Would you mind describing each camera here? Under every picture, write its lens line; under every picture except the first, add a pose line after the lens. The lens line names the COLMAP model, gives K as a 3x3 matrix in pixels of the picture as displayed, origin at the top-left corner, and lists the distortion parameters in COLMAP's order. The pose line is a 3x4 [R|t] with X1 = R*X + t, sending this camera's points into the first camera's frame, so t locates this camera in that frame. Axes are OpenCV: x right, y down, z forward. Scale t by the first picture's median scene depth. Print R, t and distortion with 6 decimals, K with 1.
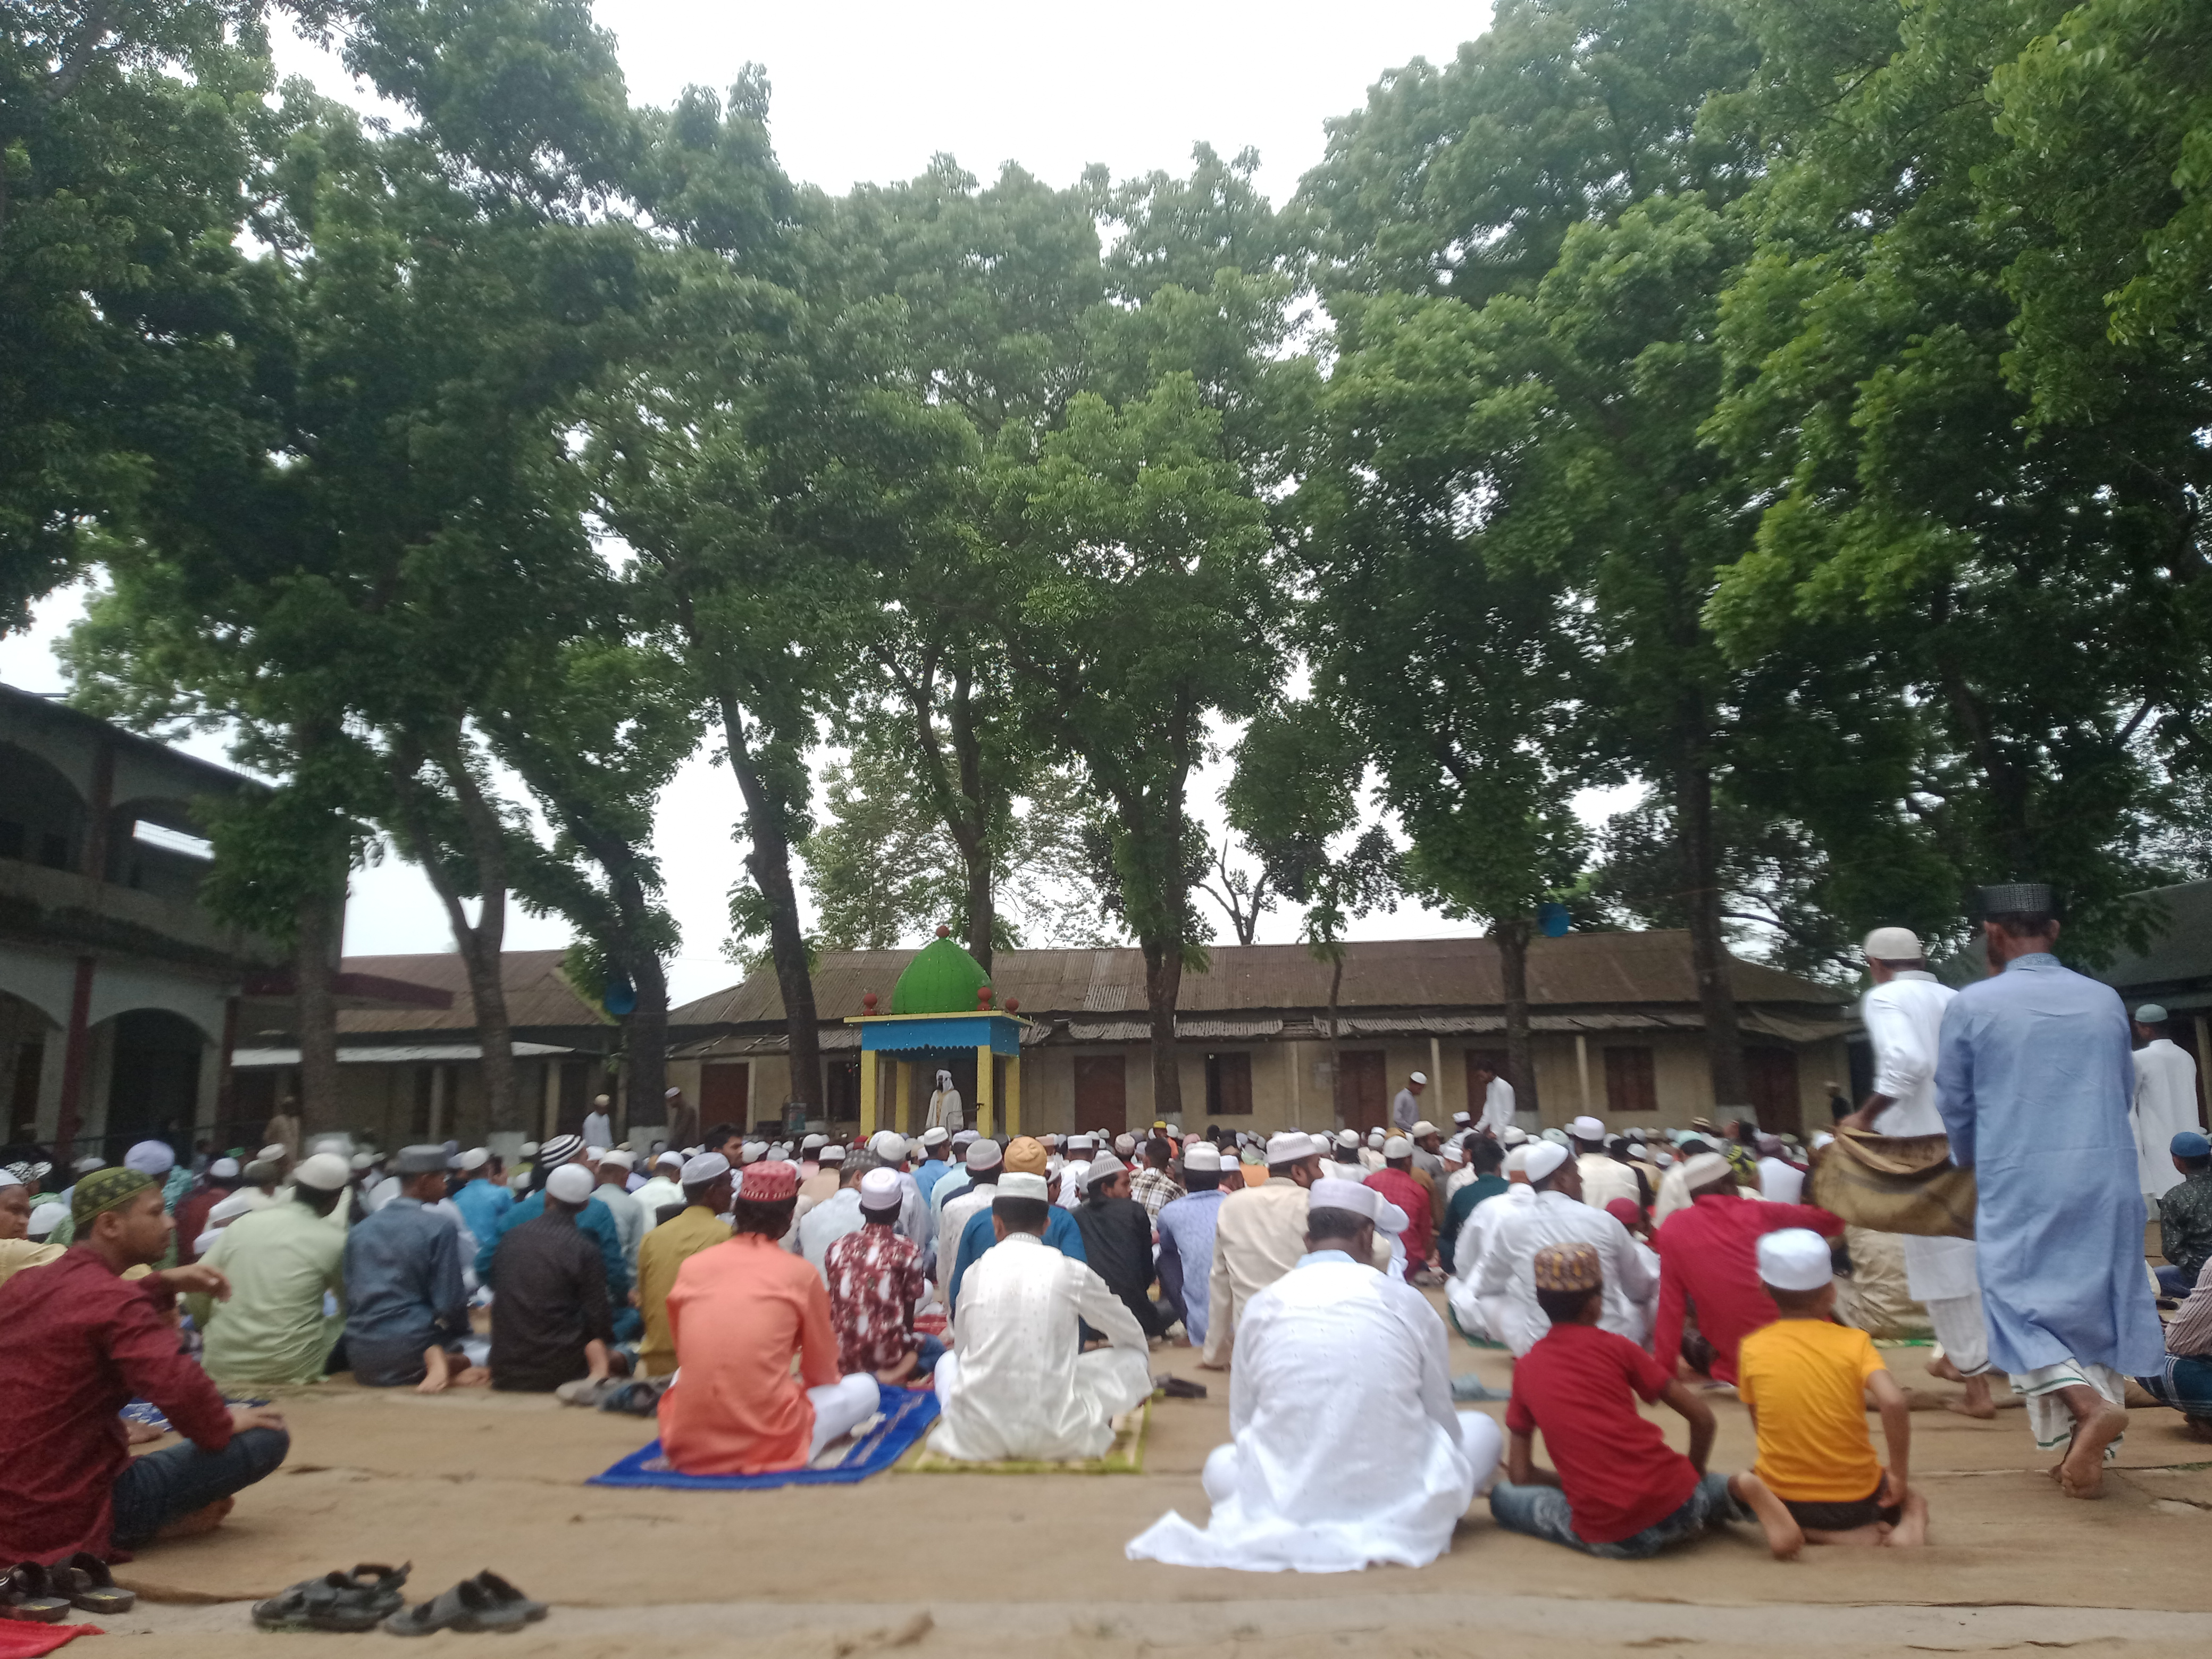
lens RADIAL K [[1627.3, 0, 1106.0], [0, 1627.3, 829.5], [0, 0, 1]] dist [0.055056, 0.003357]
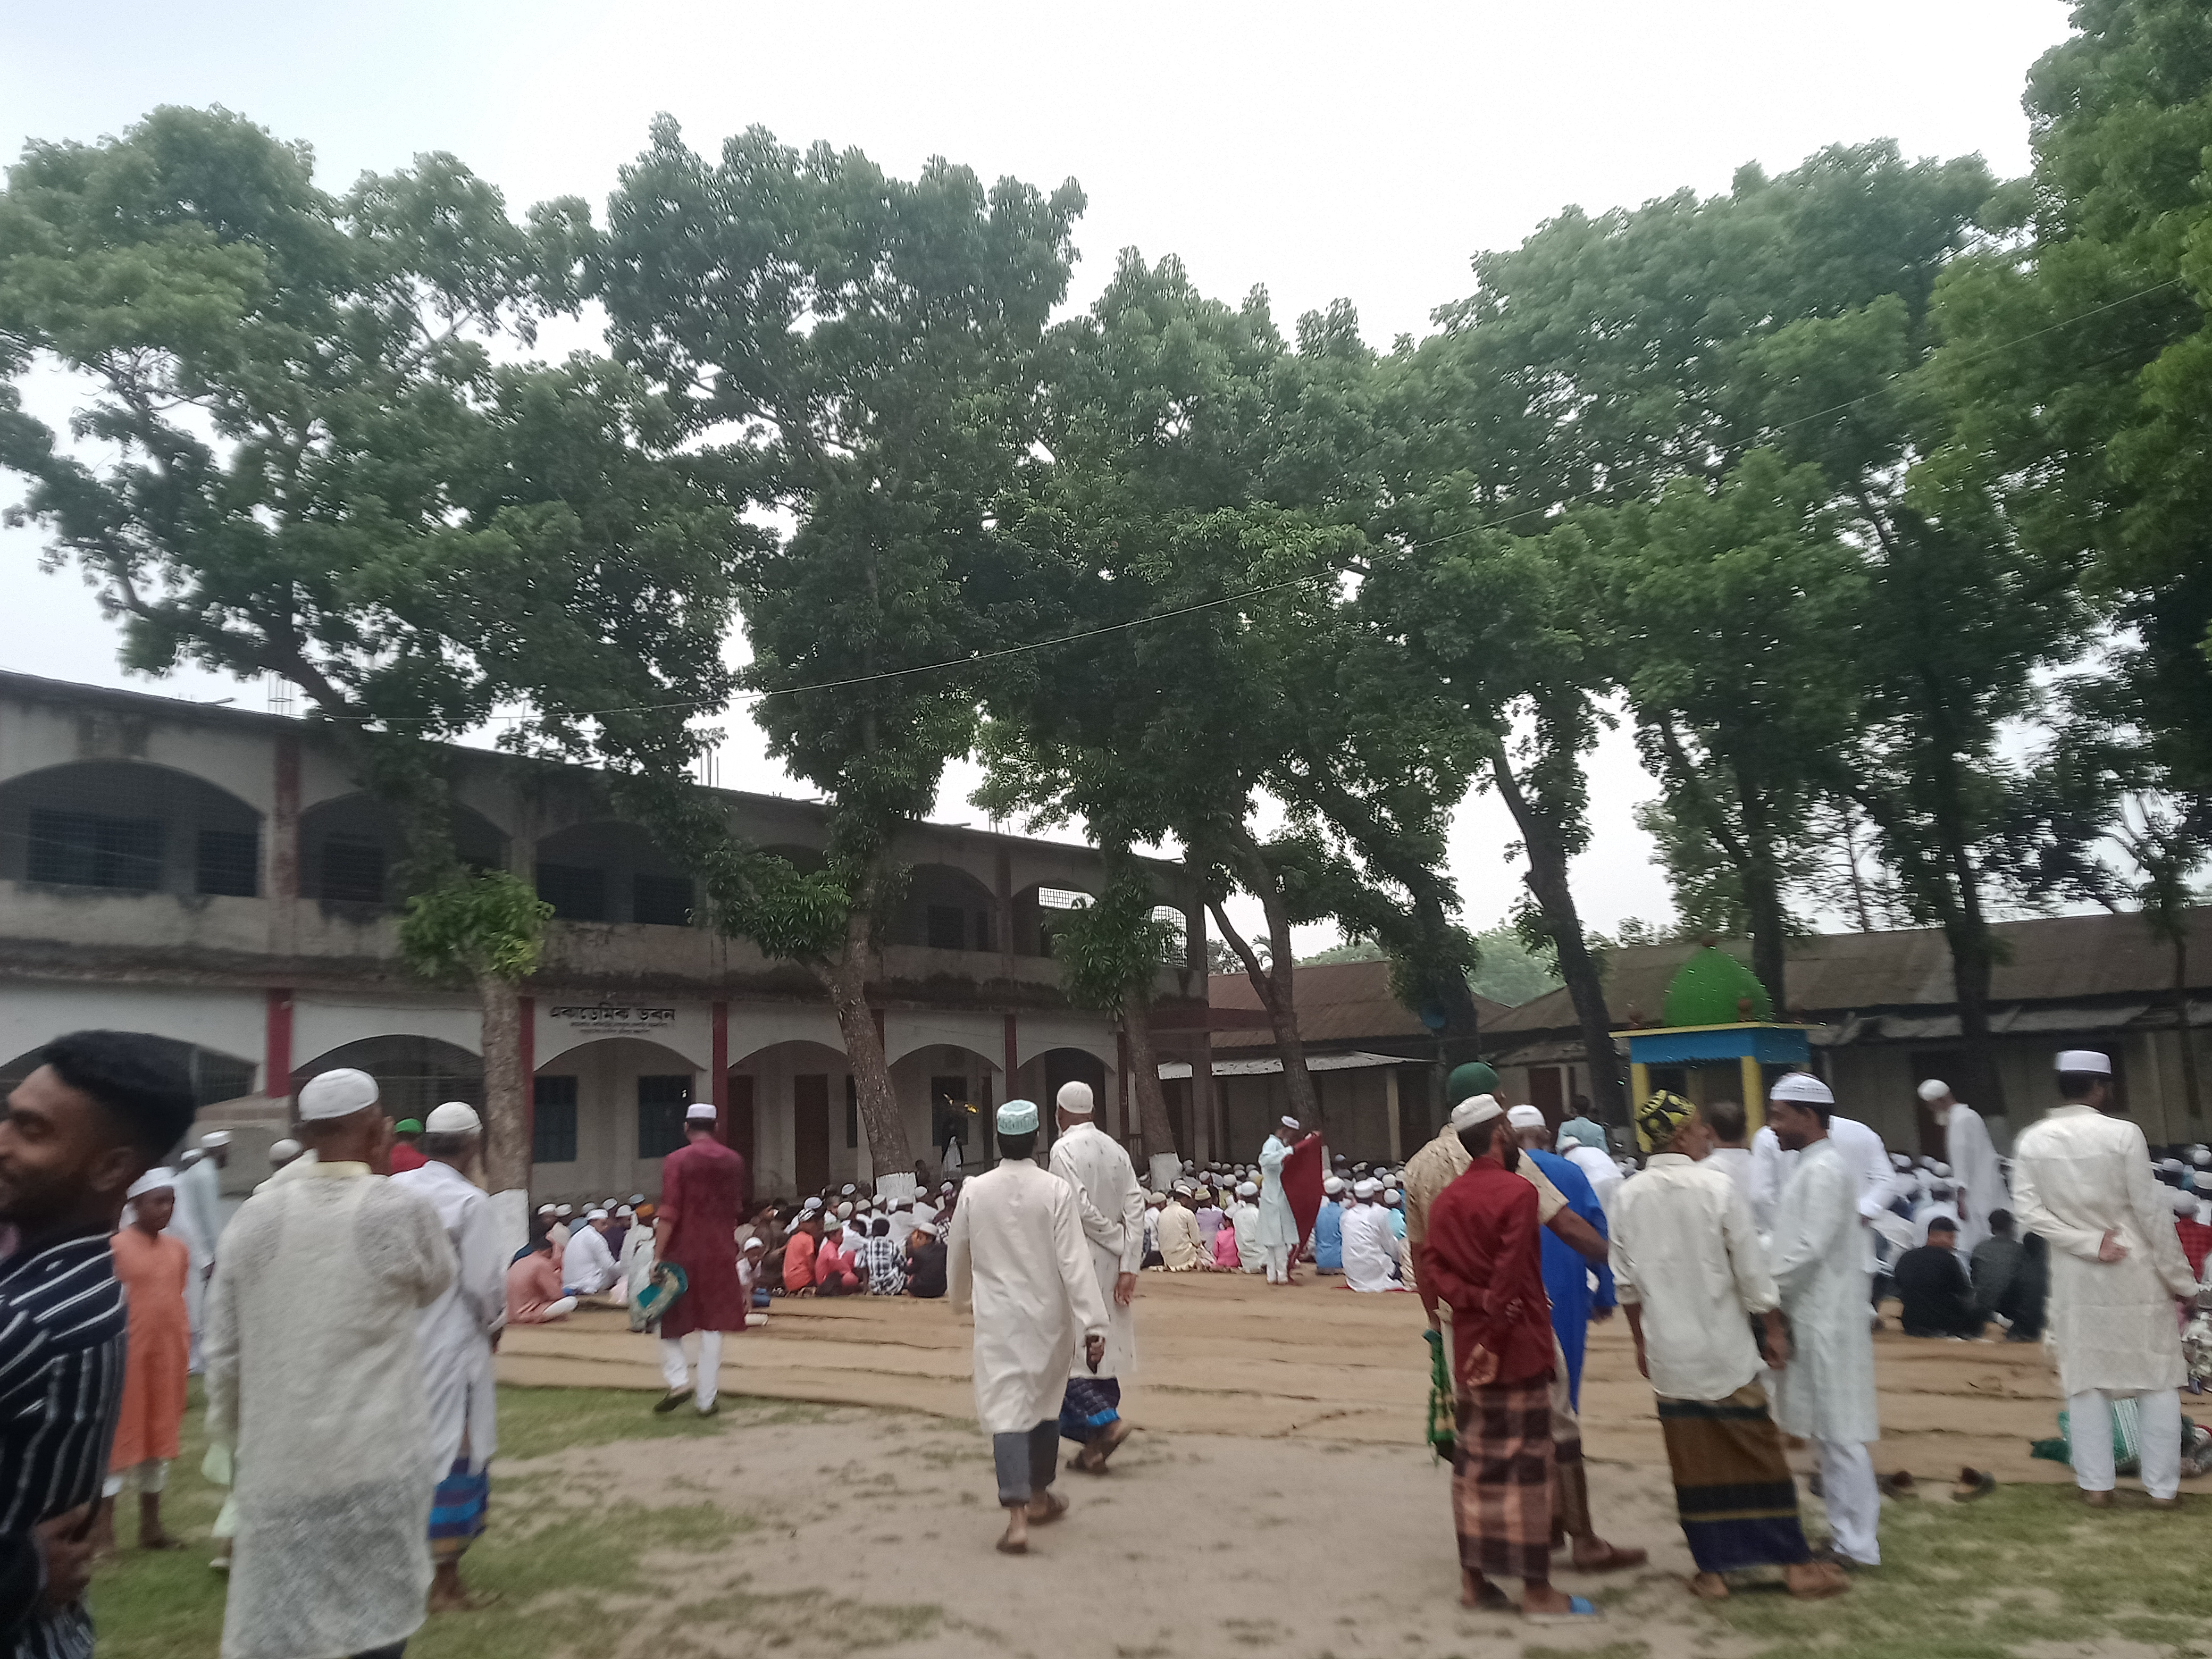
lens RADIAL K [[2024.9, 0, 1106.0], [0, 2024.9, 829.5], [0, 0, 1]] dist [0.166447, 0.001080]
pose [[0.857362, -0.102149, -0.504475, 0.235345], [0.127509, 0.991710, 0.015895, -0.074505], [0.498670, -0.077953, 0.863280, -0.281768]]
